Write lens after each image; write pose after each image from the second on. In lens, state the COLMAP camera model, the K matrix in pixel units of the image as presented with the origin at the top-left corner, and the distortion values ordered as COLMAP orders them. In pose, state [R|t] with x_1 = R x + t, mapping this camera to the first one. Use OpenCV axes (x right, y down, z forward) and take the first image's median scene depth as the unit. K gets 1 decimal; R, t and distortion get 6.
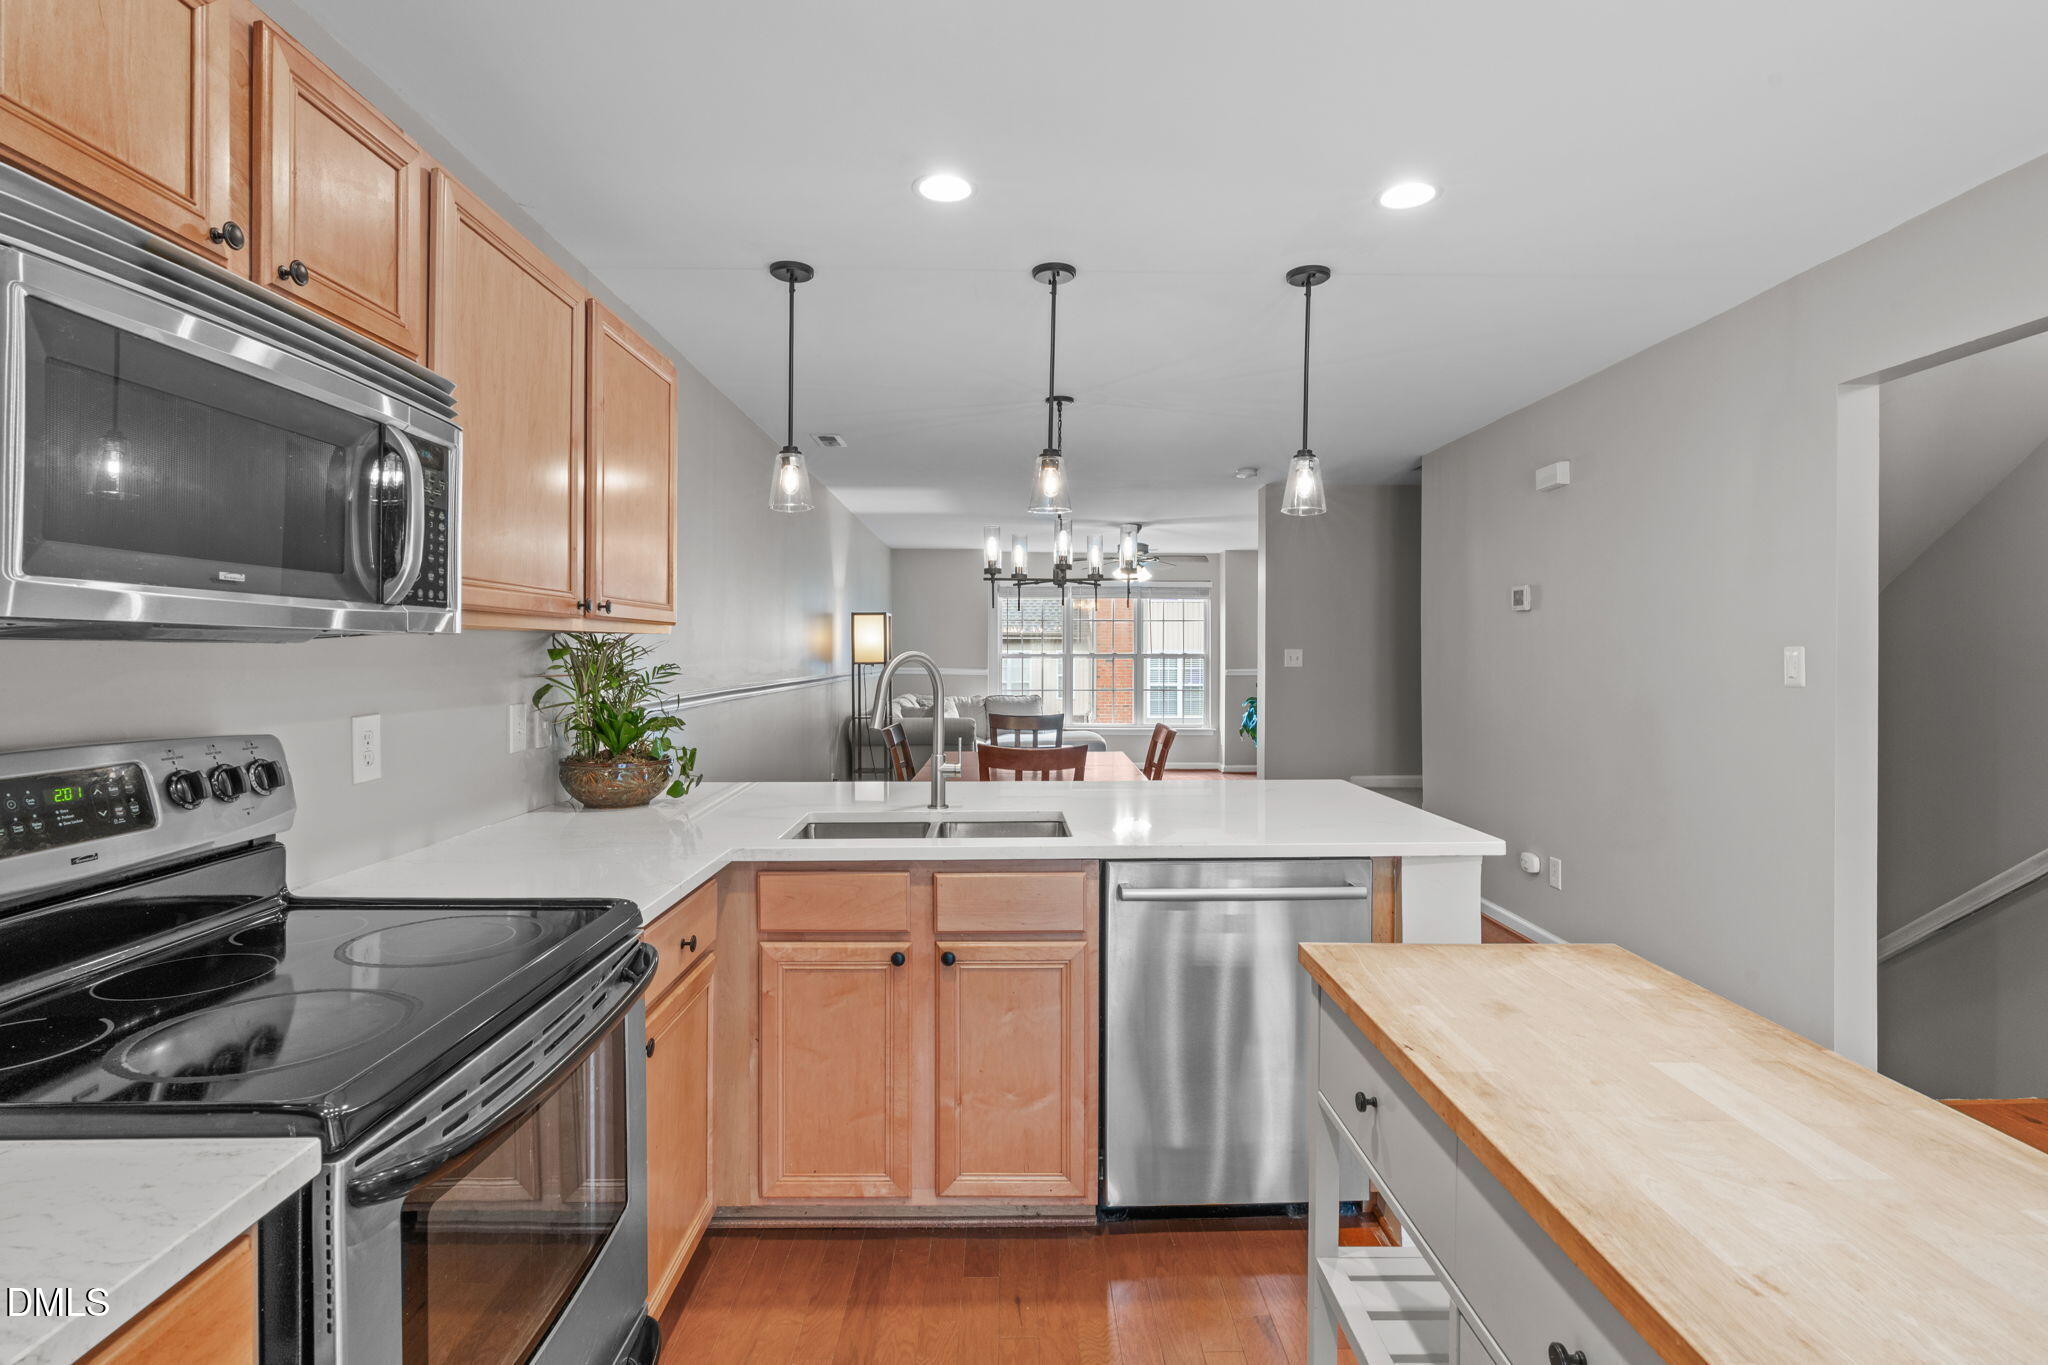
lens RADIAL K [[1017.8, 0, 1019.4], [0, 1017.8, 648.1], [0, 0, 1]] dist [0.000724, -0.000343]
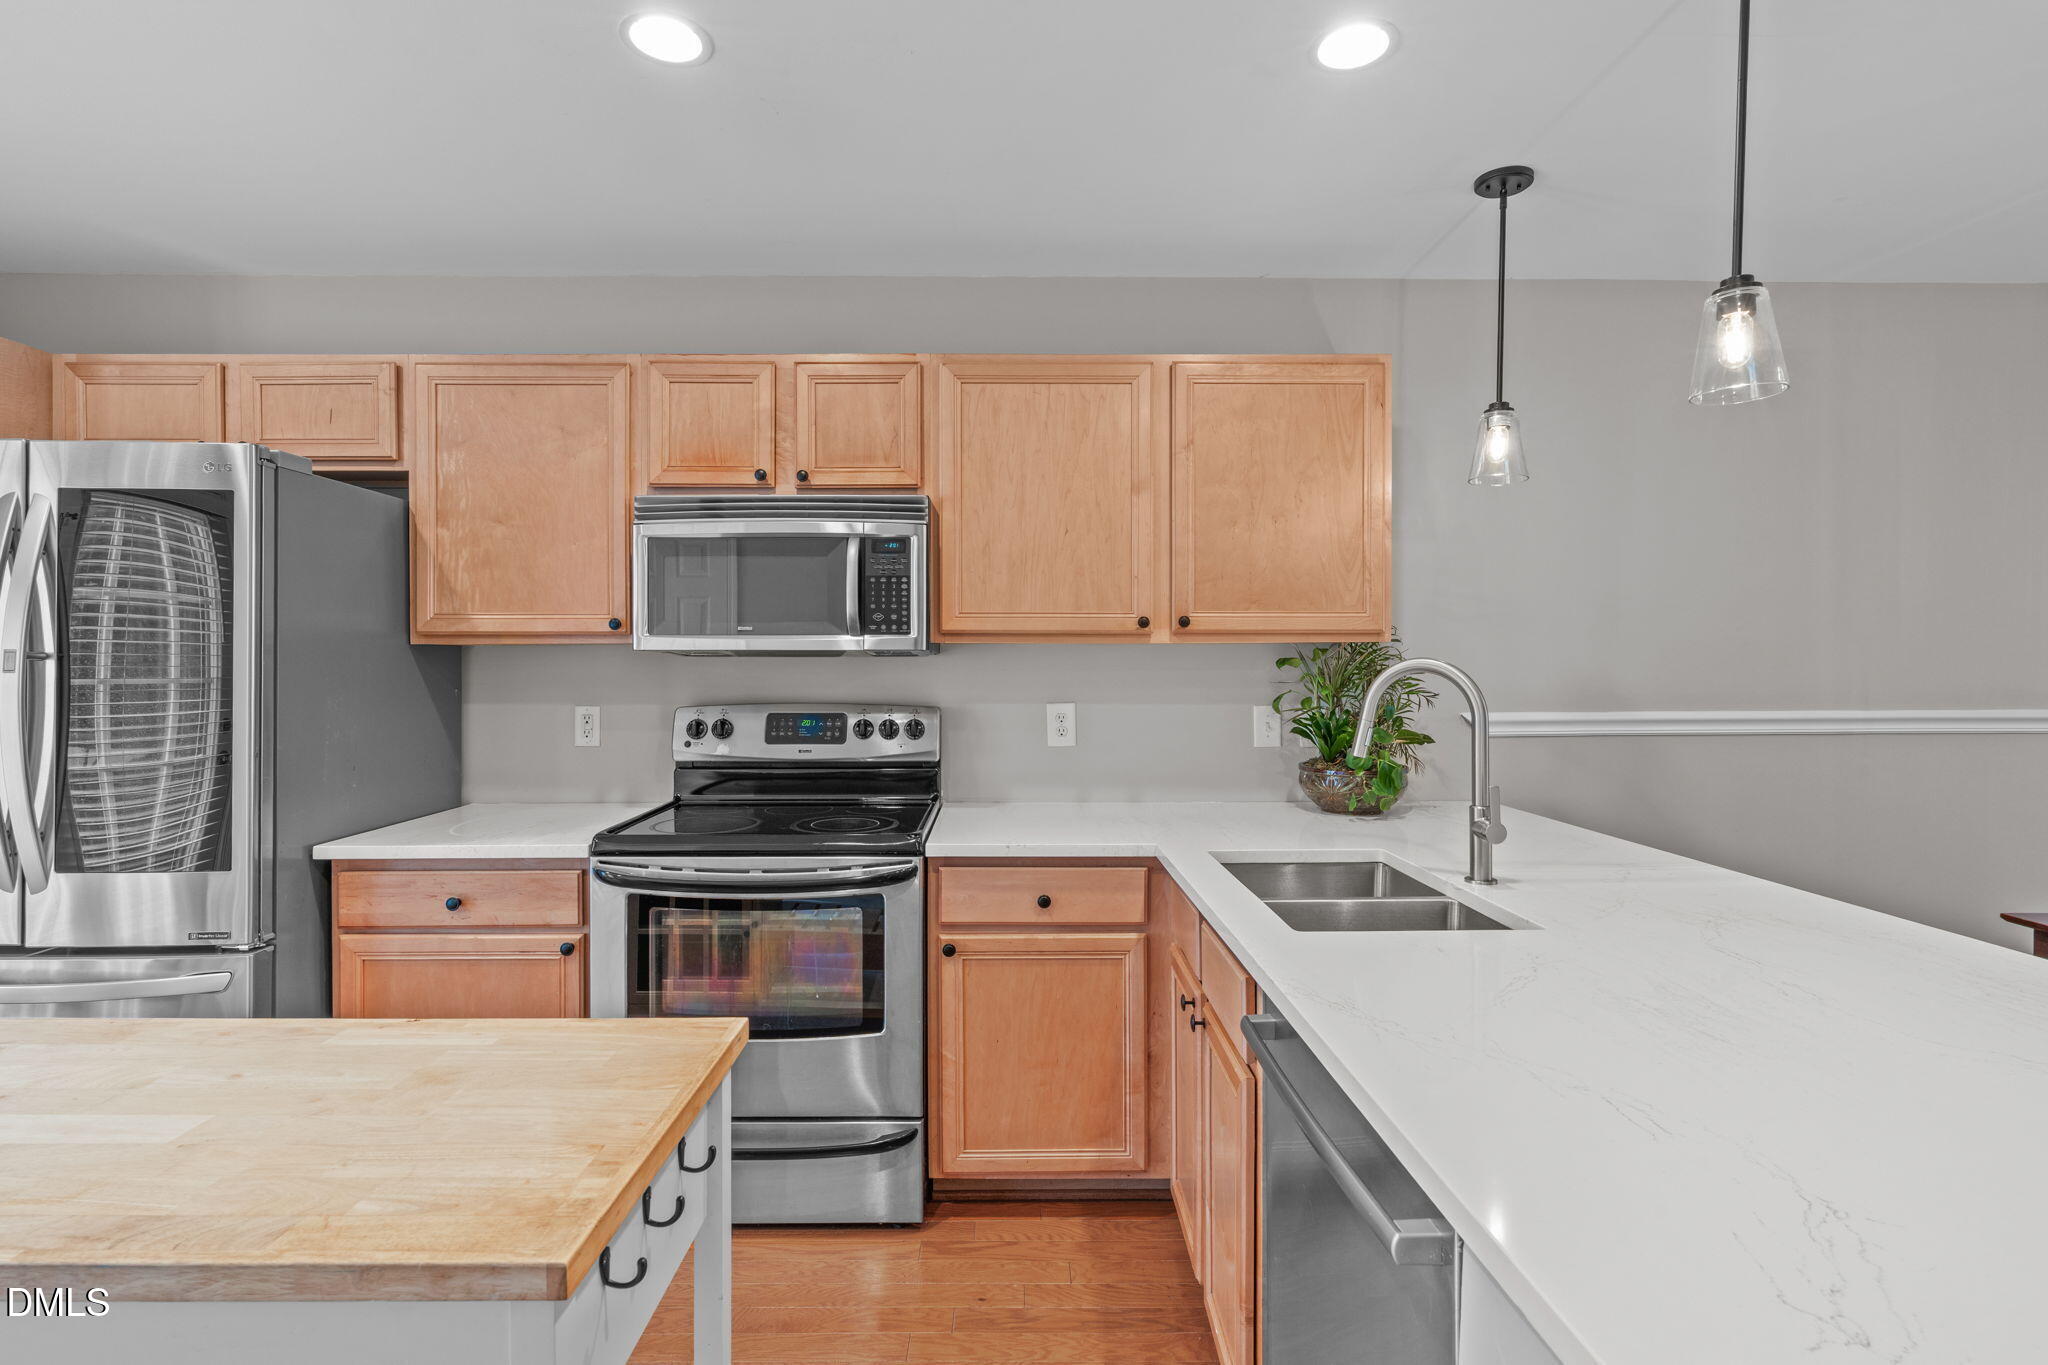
lens RADIAL K [[977.8, 0, 1020.1], [0, 977.8, 662.2], [0, 0, 1]] dist [0.000677, -0.000099]
pose [[-0.010819, -0.000563, -0.999941, 1.054817], [0.006908, 0.999976, -0.000637, 0.007806], [0.999918, -0.006914, -0.010815, 1.232143]]
